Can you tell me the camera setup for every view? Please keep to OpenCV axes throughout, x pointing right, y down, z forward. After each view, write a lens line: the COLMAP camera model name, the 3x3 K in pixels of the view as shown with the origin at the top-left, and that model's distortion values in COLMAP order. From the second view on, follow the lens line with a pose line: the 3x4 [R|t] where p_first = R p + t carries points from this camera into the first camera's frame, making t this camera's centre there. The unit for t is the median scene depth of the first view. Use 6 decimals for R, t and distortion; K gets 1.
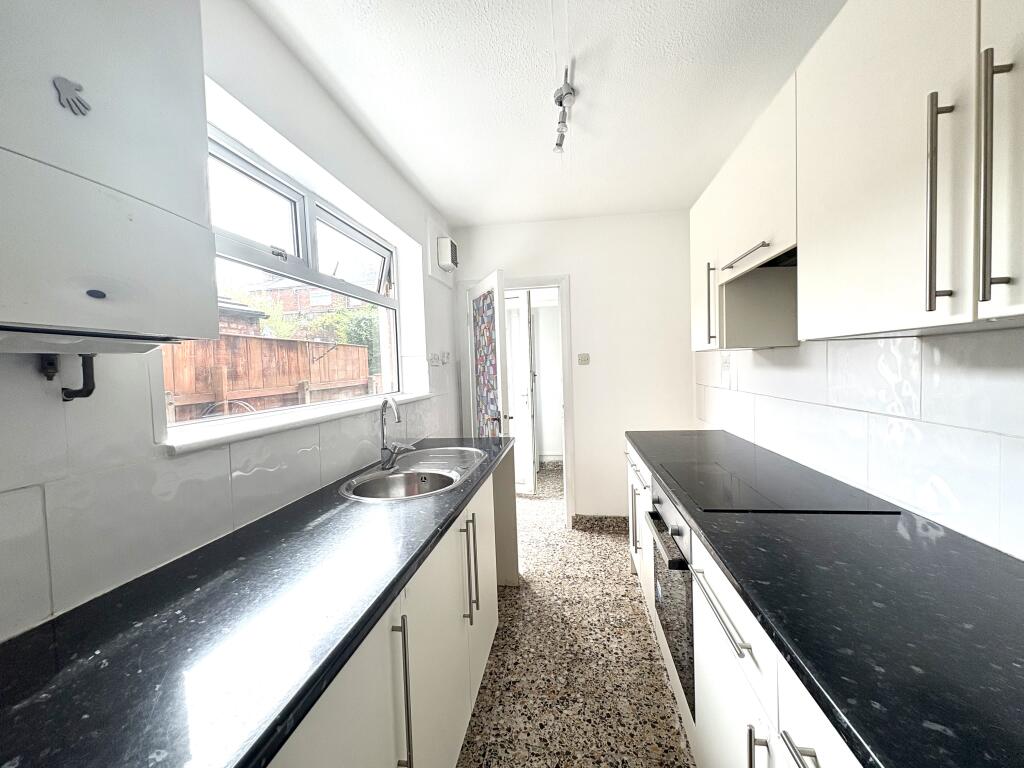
lens RADIAL K [[410.8, 0, 514.0], [0, 410.8, 383.5], [0, 0, 1]] dist [0.000118, 0.000035]
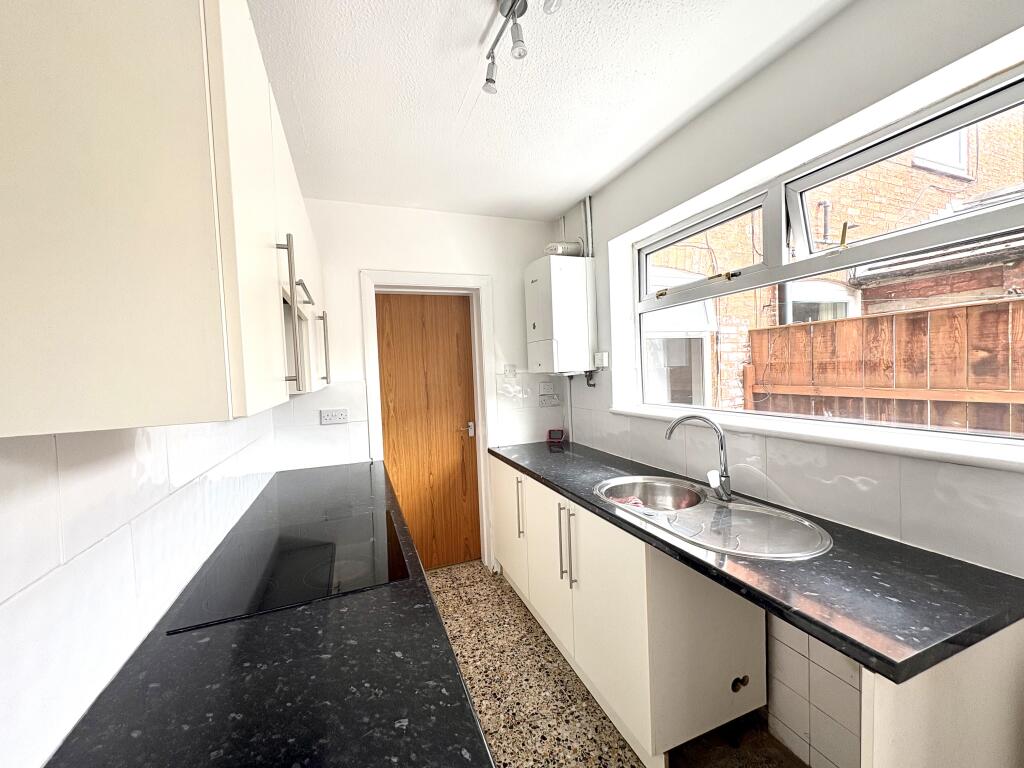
lens RADIAL K [[410.8, 0, 513.7], [0, 410.8, 385.4], [0, 0, 1]] dist [0.000118, 0.000035]
pose [[-0.865212, 0.088270, -0.493575, 0.577014], [0.049474, 0.994608, 0.091149, -0.159134], [0.498959, 0.054444, -0.864913, 1.838661]]
